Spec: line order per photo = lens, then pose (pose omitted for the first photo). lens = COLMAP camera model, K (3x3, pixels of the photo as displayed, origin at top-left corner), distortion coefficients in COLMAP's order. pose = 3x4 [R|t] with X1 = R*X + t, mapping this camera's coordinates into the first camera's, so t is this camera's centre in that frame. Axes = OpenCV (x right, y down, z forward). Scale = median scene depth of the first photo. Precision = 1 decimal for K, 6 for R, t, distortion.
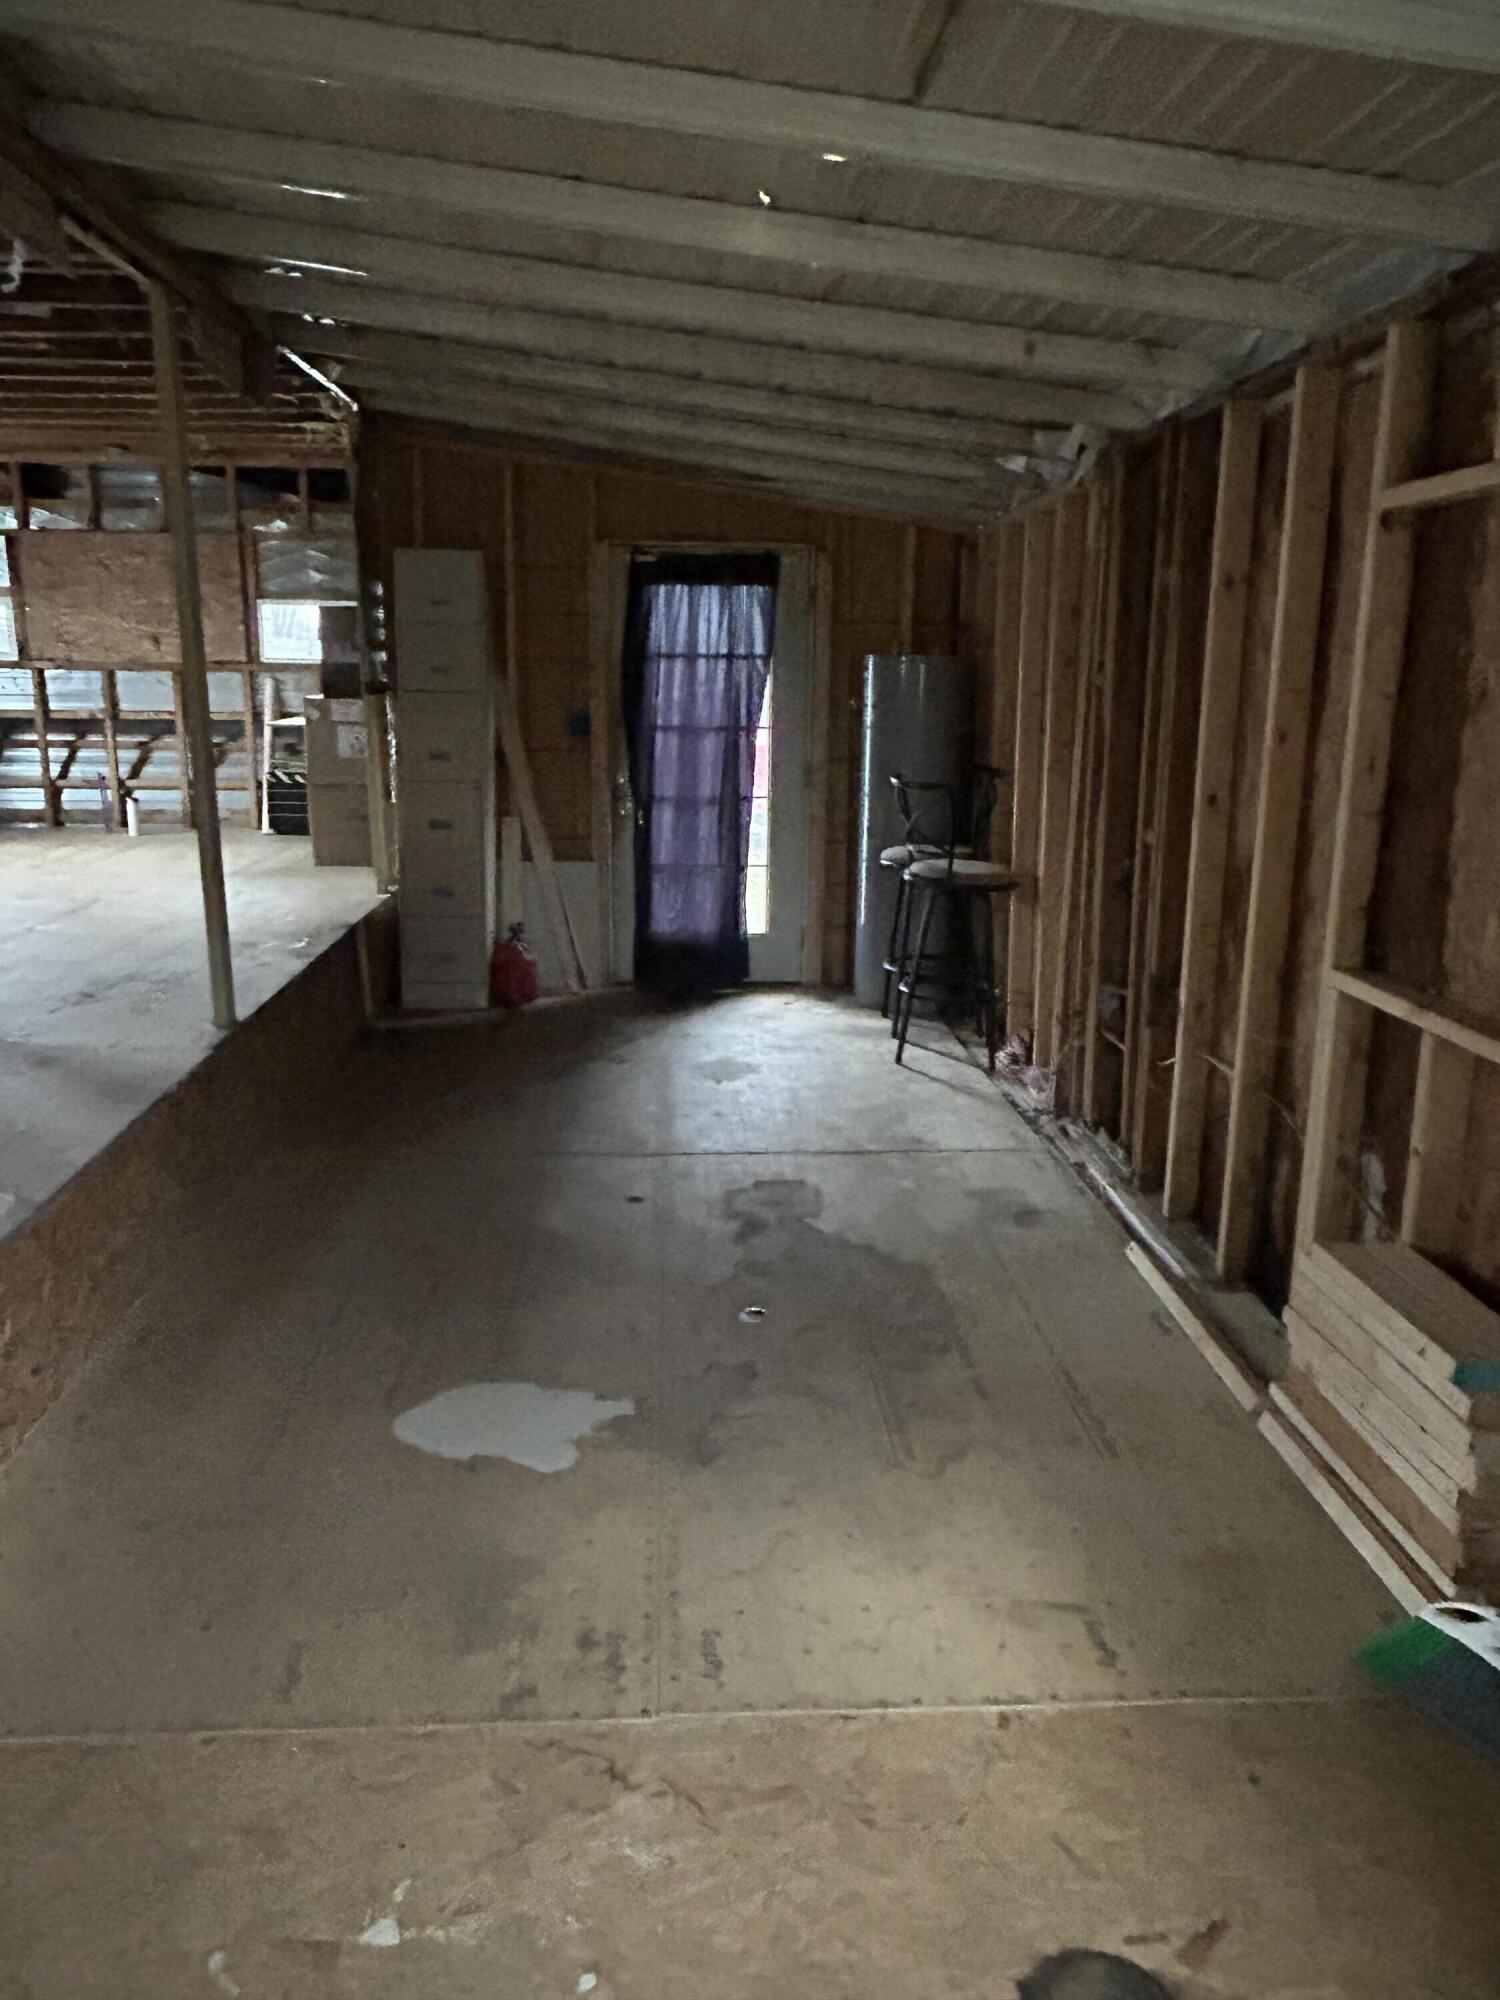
lens RADIAL K [[1391.6, 0, 752.7], [0, 1391.6, 992.9], [0, 0, 1]] dist [-0.001603, -0.001193]
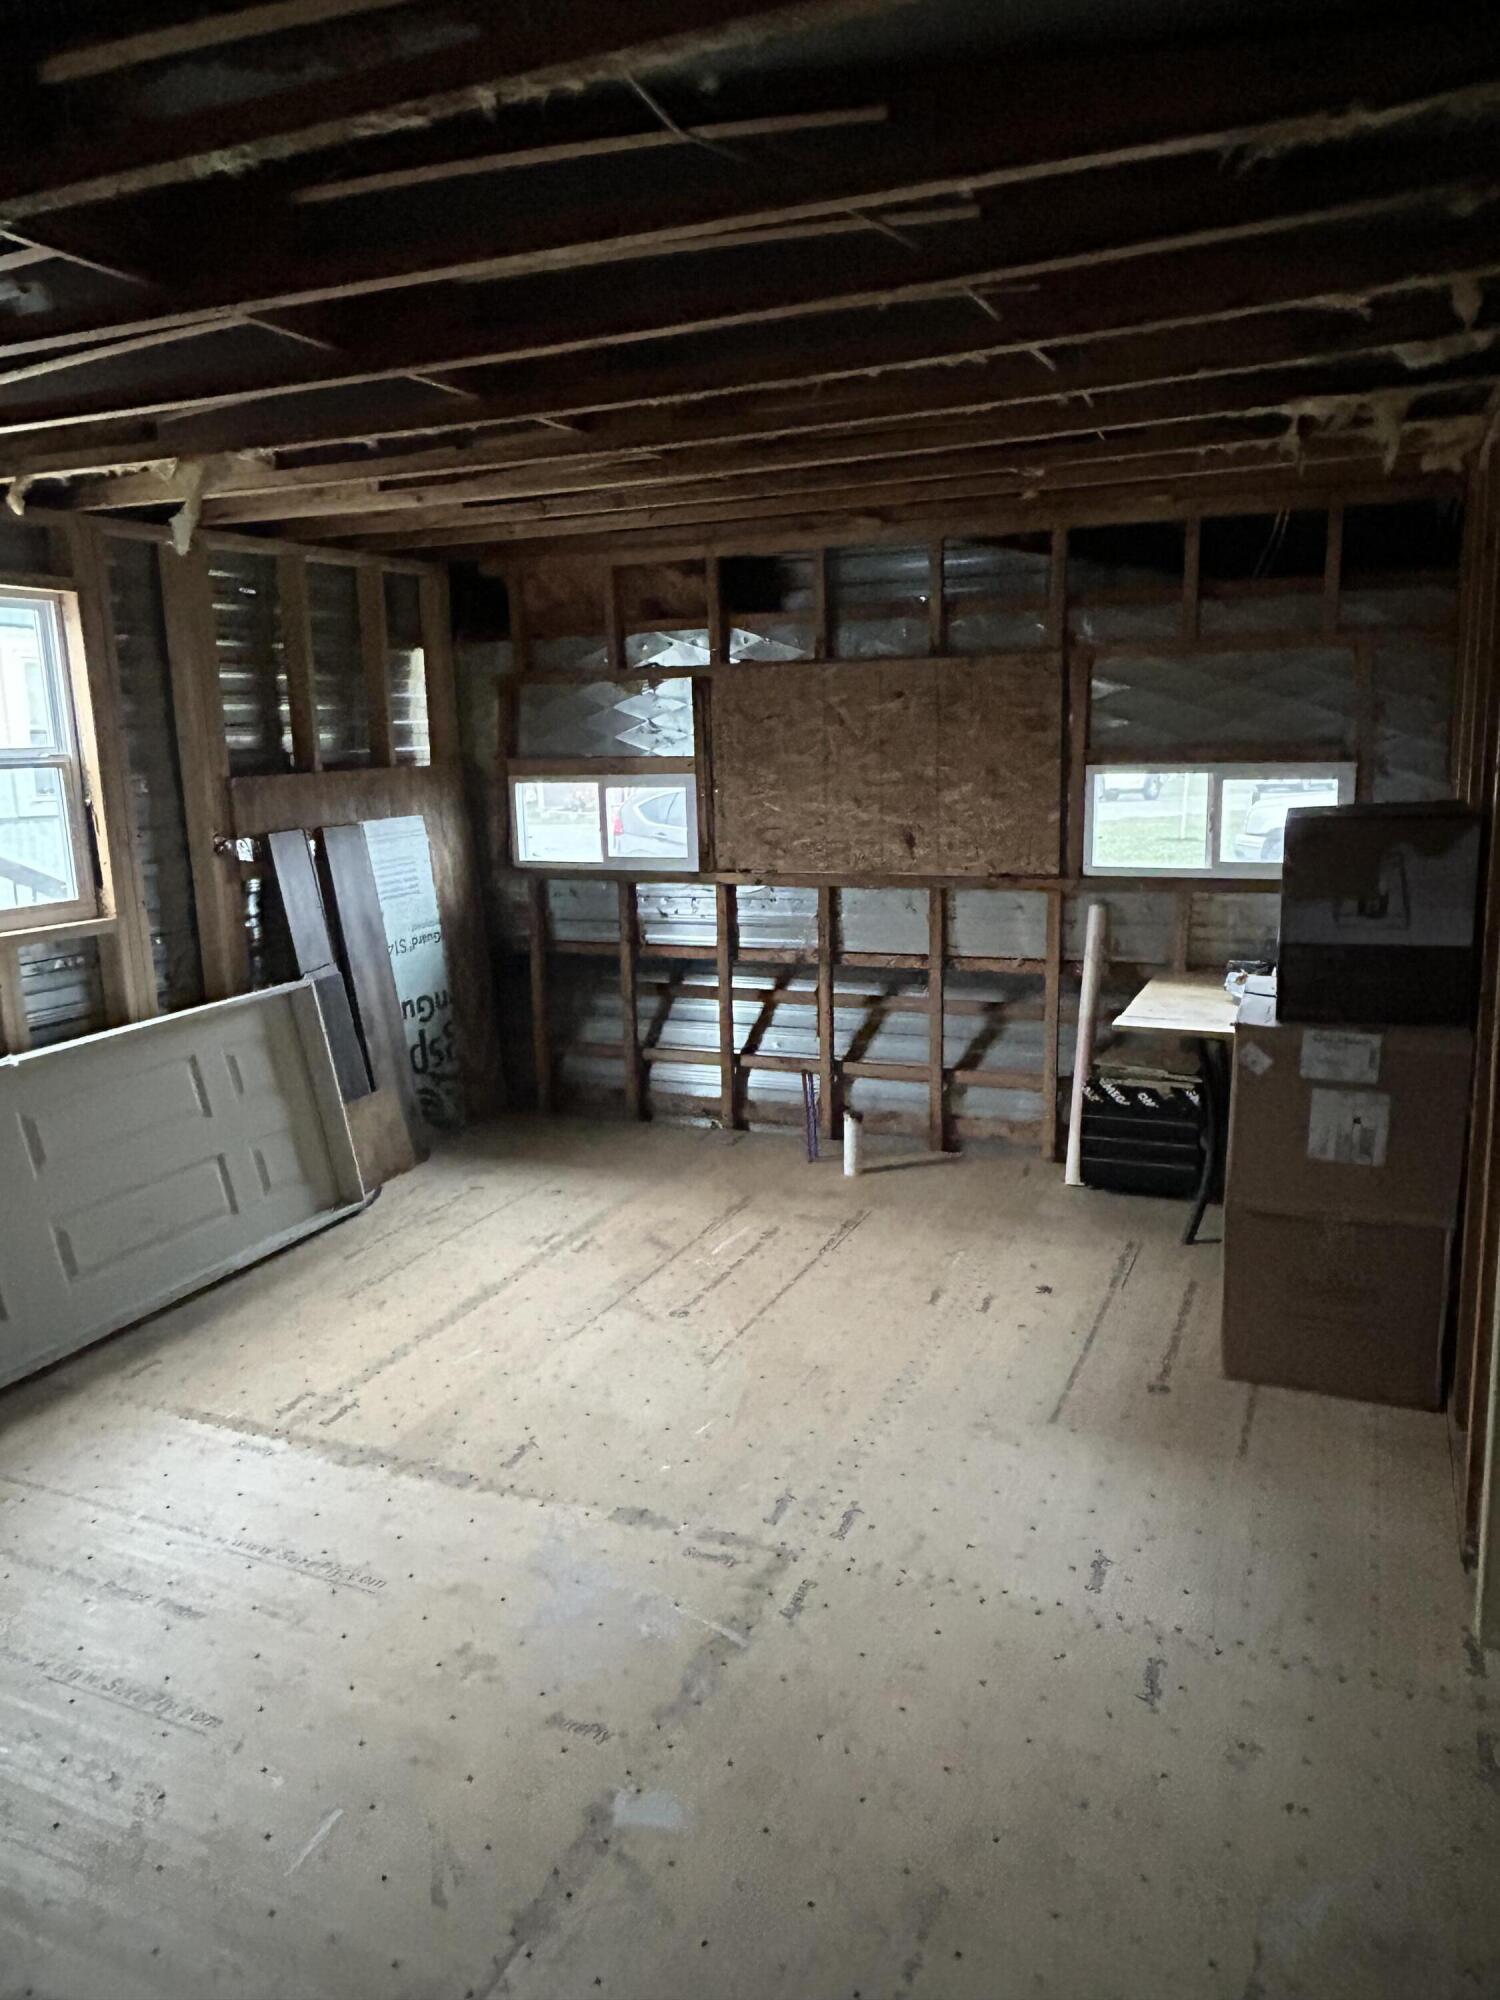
lens RADIAL K [[1391.6, 0, 749.3], [0, 1391.6, 1006.6], [0, 0, 1]] dist [-0.001603, -0.001193]
pose [[0.891571, 0.053480, -0.449712, -0.221822], [-0.067857, 0.997568, -0.015899, -0.169215], [0.447768, 0.044692, 0.893032, 0.451353]]
